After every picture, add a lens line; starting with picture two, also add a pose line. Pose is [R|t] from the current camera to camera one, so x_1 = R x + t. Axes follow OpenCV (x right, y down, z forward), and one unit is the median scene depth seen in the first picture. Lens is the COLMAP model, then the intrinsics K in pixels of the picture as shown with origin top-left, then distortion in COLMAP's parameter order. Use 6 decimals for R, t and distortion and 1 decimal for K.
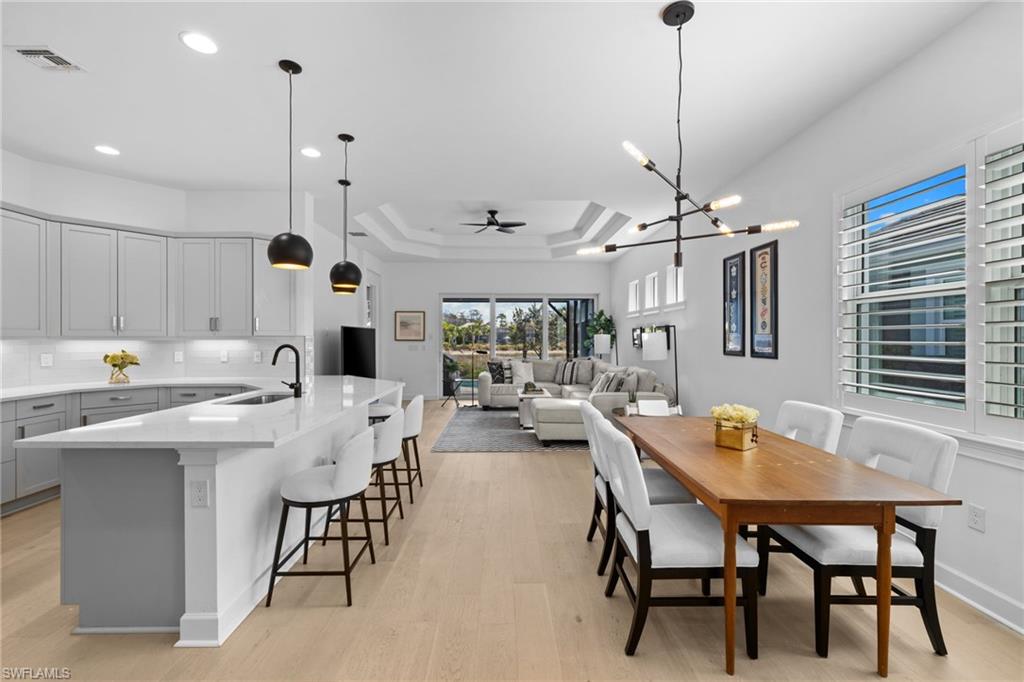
lens RADIAL K [[438.0, 0, 507.6], [0, 438.0, 339.4], [0, 0, 1]] dist [0.001418, 0.000485]
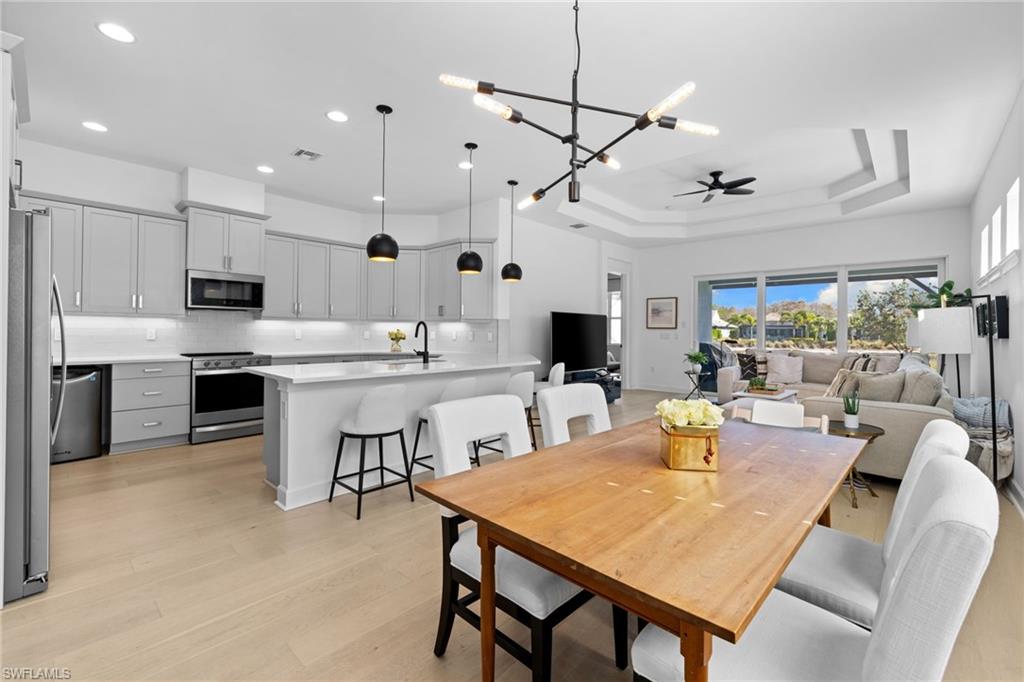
lens RADIAL K [[431.8, 0, 506.6], [0, 431.8, 334.0], [0, 0, 1]] dist [-0.003394, -0.000149]
pose [[0.712220, 0.010348, -0.701880, 0.222384], [-0.010235, 0.999938, 0.004356, 0.016024], [0.701881, 0.004081, 0.712282, 0.107215]]
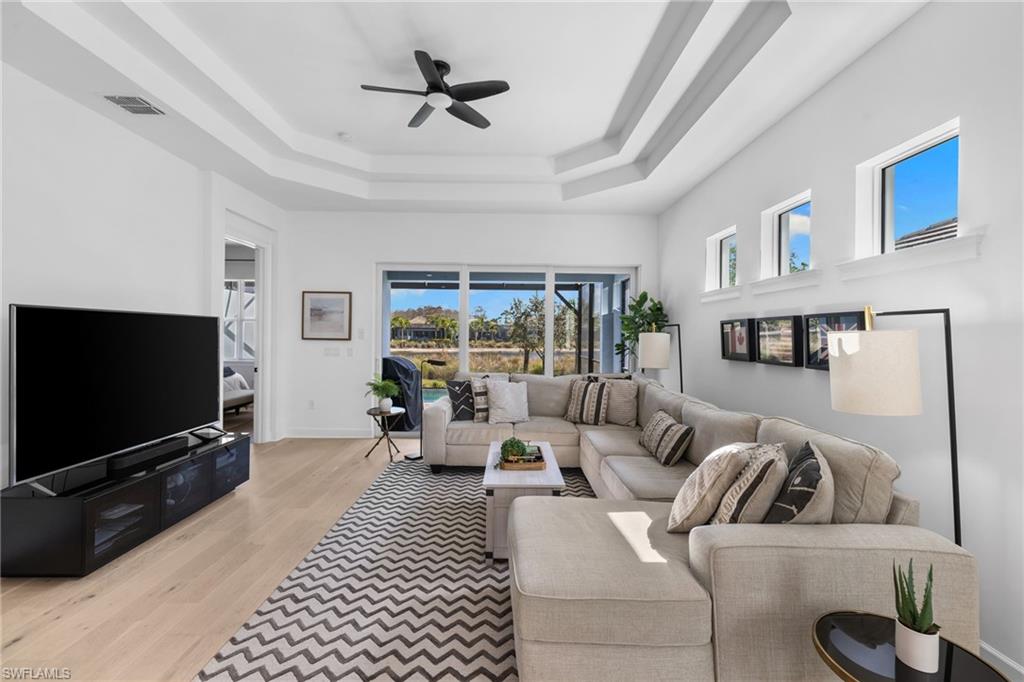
lens RADIAL K [[431.8, 0, 506.6], [0, 431.8, 334.0], [0, 0, 1]] dist [-0.003394, -0.000149]
pose [[0.999840, 0.009966, -0.014868, 0.039899], [-0.010038, 0.999938, -0.004786, -0.005486], [0.014819, 0.004935, 0.999878, 0.459543]]
